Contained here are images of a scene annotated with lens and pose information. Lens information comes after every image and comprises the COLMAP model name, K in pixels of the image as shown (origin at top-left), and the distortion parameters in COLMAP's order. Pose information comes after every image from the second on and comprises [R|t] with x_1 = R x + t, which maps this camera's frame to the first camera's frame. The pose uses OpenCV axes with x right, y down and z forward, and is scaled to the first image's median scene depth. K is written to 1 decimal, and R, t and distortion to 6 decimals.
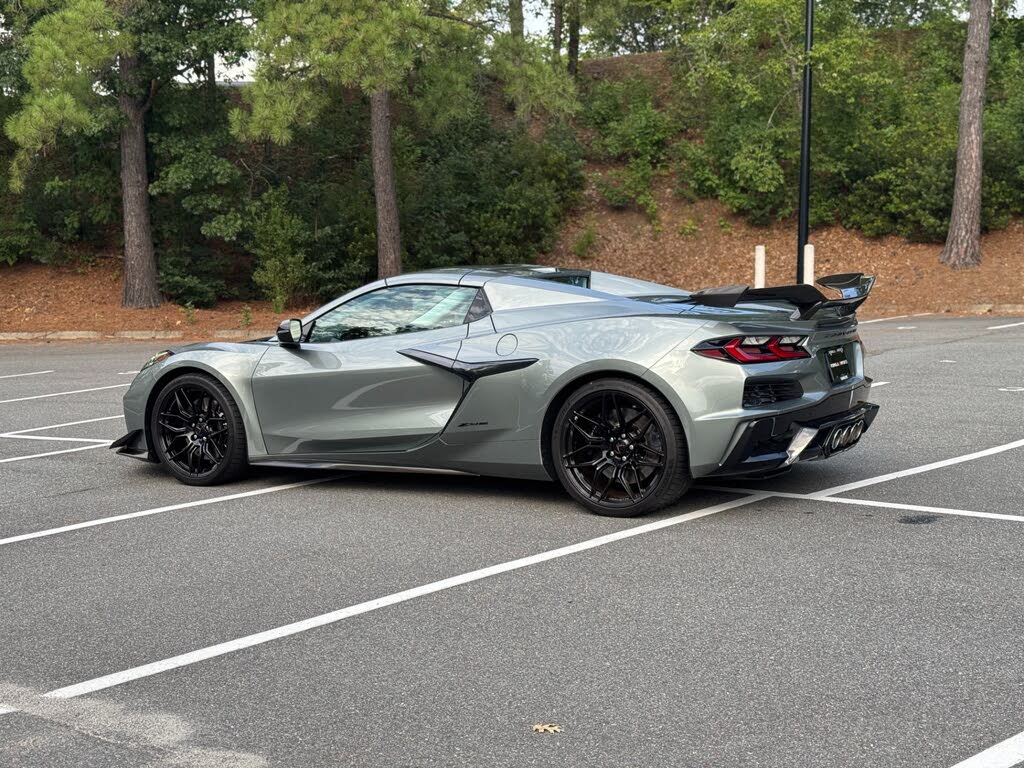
lens RADIAL K [[1429.9, 0, 503.5], [0, 1429.9, 381.8], [0, 0, 1]] dist [0.128423, 0.000000]
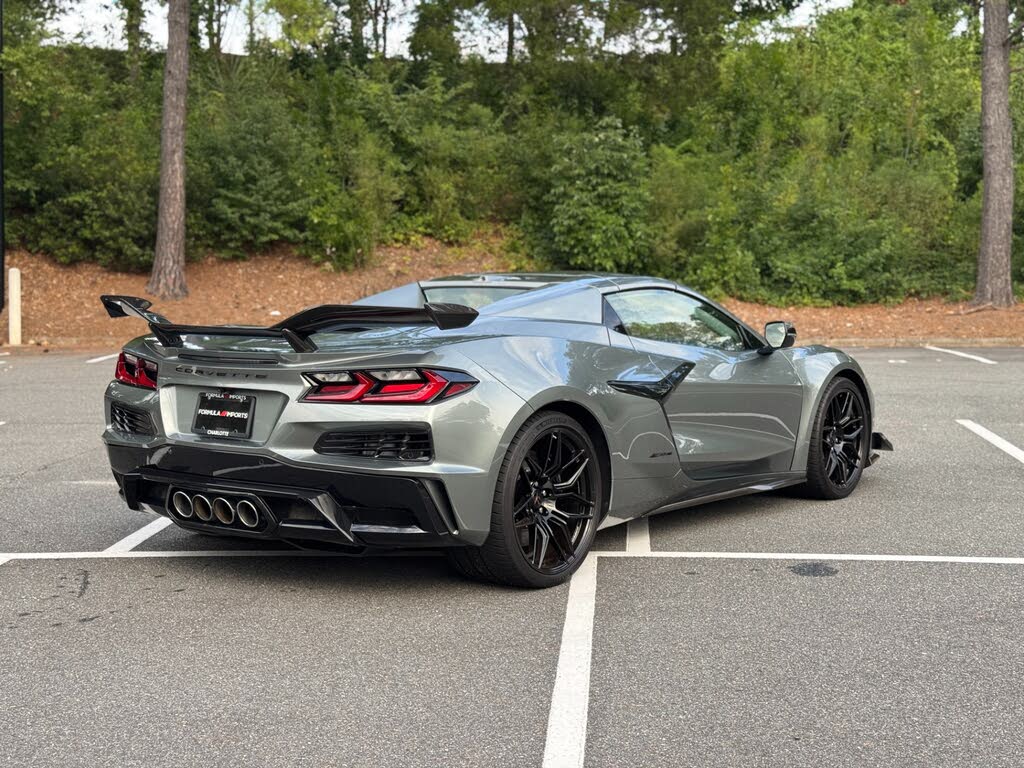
lens RADIAL K [[1429.9, 0, 504.8], [0, 1429.9, 382.7], [0, 0, 1]] dist [0.128423, 0.000000]
pose [[0.788105, -0.016391, 0.615323, -0.099657], [0.030853, 0.999441, -0.012893, -0.003390], [-0.614767, 0.029146, 0.788170, 0.102064]]
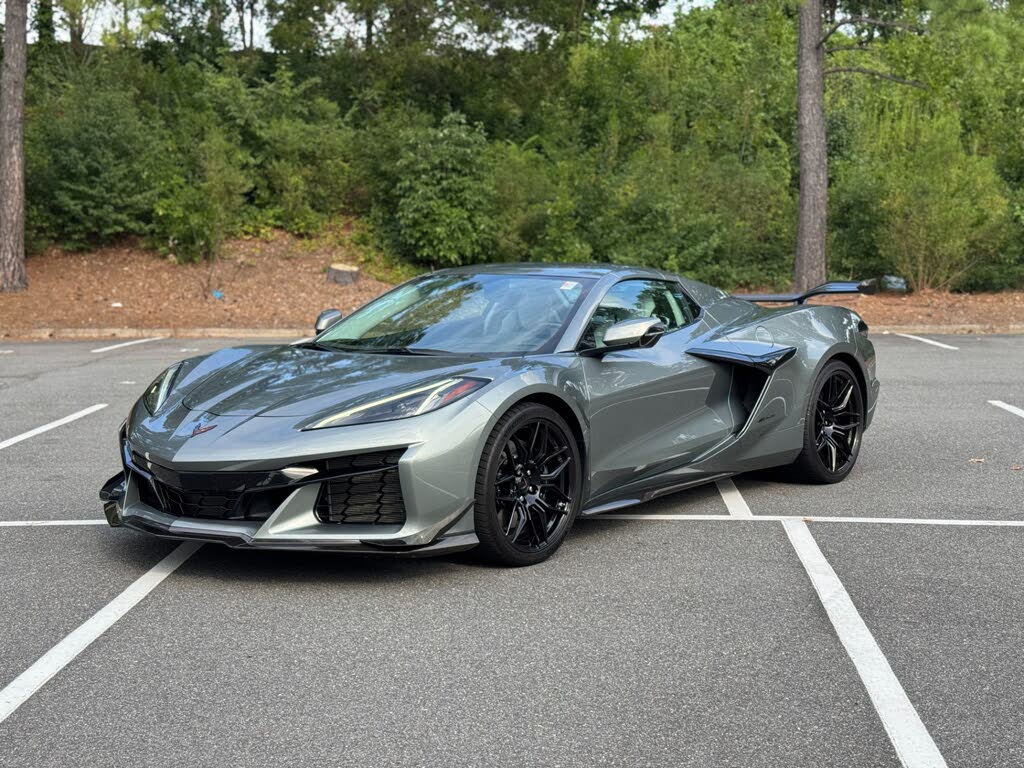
lens RADIAL K [[1429.9, 0, 509.1], [0, 1429.9, 377.9], [0, 0, 1]] dist [0.128423, 0.000000]
pose [[0.747201, -0.023672, 0.664177, -0.079803], [0.038942, 0.999208, -0.008198, 0.000326], [-0.663456, 0.031990, 0.747531, 0.051329]]
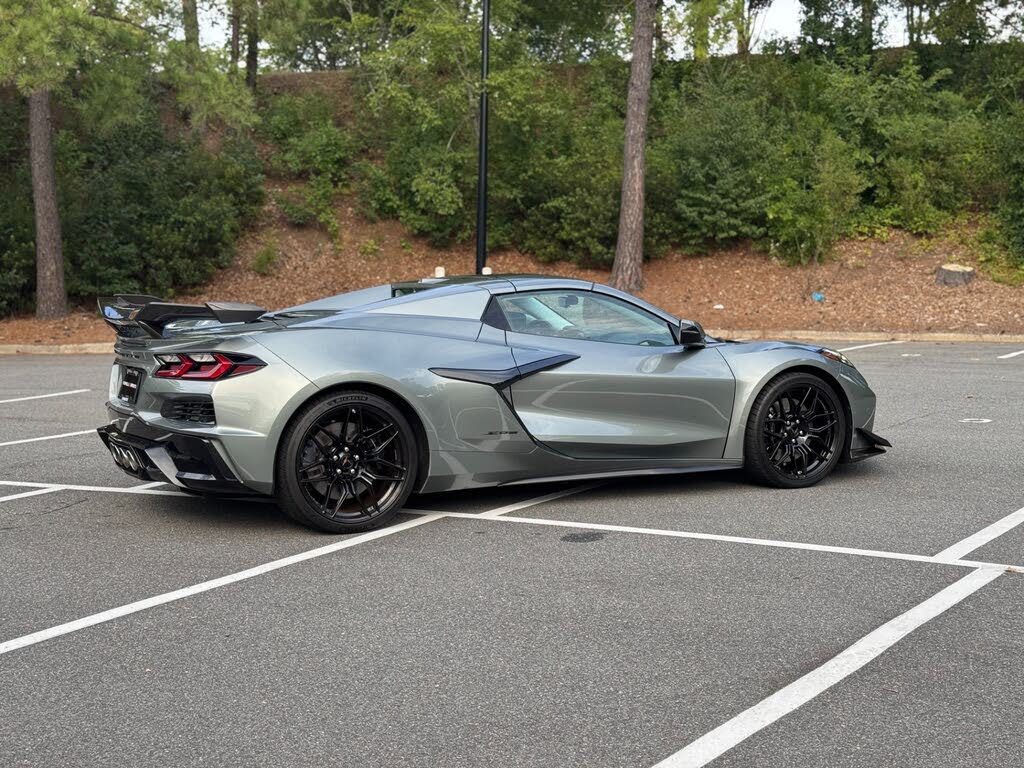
lens RADIAL K [[1429.9, 0, 513.4], [0, 1429.9, 379.9], [0, 0, 1]] dist [0.128423, 0.000000]
pose [[0.974365, 0.006107, 0.224892, 0.002809], [-0.002680, 0.999876, -0.015539, 0.000221], [-0.224959, 0.014538, 0.974260, 0.007479]]
